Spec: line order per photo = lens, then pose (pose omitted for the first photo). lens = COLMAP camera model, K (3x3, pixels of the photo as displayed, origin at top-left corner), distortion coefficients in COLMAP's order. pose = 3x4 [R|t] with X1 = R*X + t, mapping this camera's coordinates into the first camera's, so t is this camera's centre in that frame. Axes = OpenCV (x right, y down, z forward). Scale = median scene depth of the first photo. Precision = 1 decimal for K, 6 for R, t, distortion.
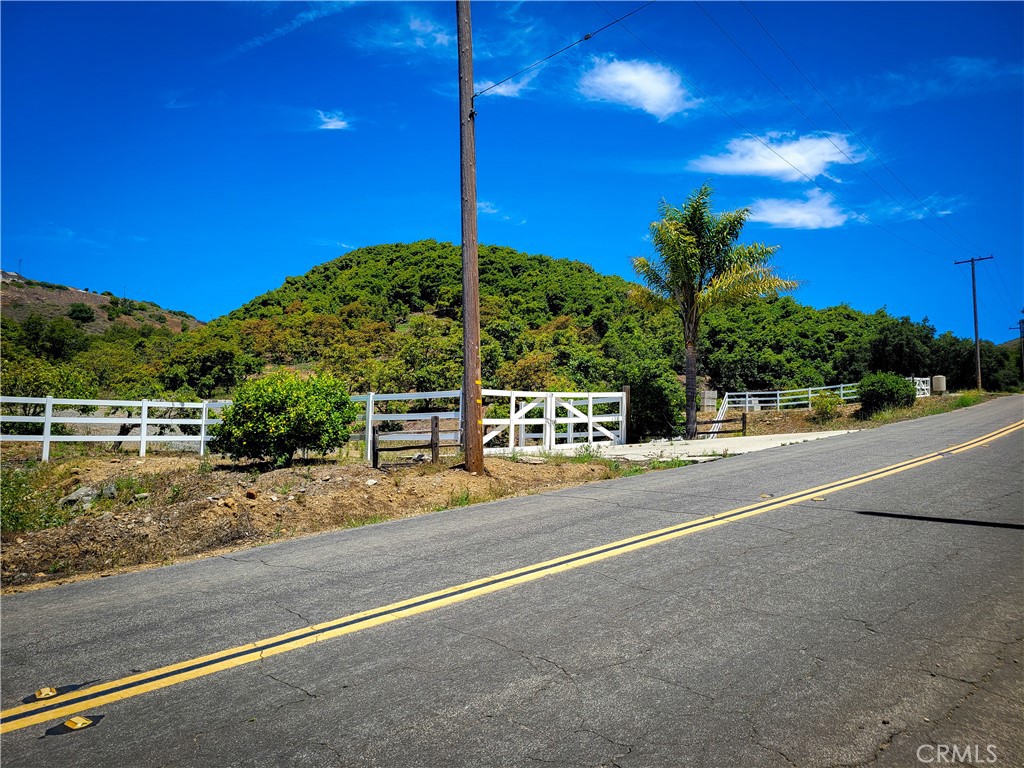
lens RADIAL K [[805.7, 0, 529.1], [0, 805.7, 382.9], [0, 0, 1]] dist [0.029092, -0.001797]
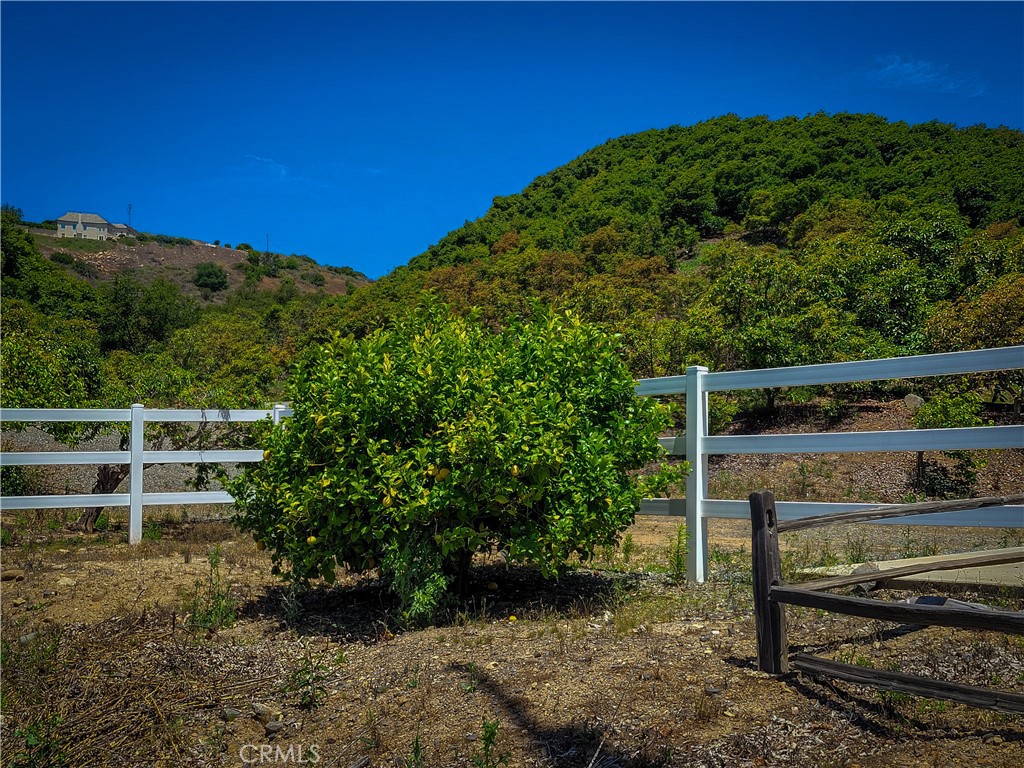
lens RADIAL K [[805.7, 0, 529.1], [0, 805.7, 382.9], [0, 0, 1]] dist [0.029092, -0.001797]
pose [[0.958159, -0.031713, -0.284475, -0.107354], [0.033383, 0.999442, 0.001023, 0.010017], [0.284284, -0.010477, 0.958683, 0.428399]]
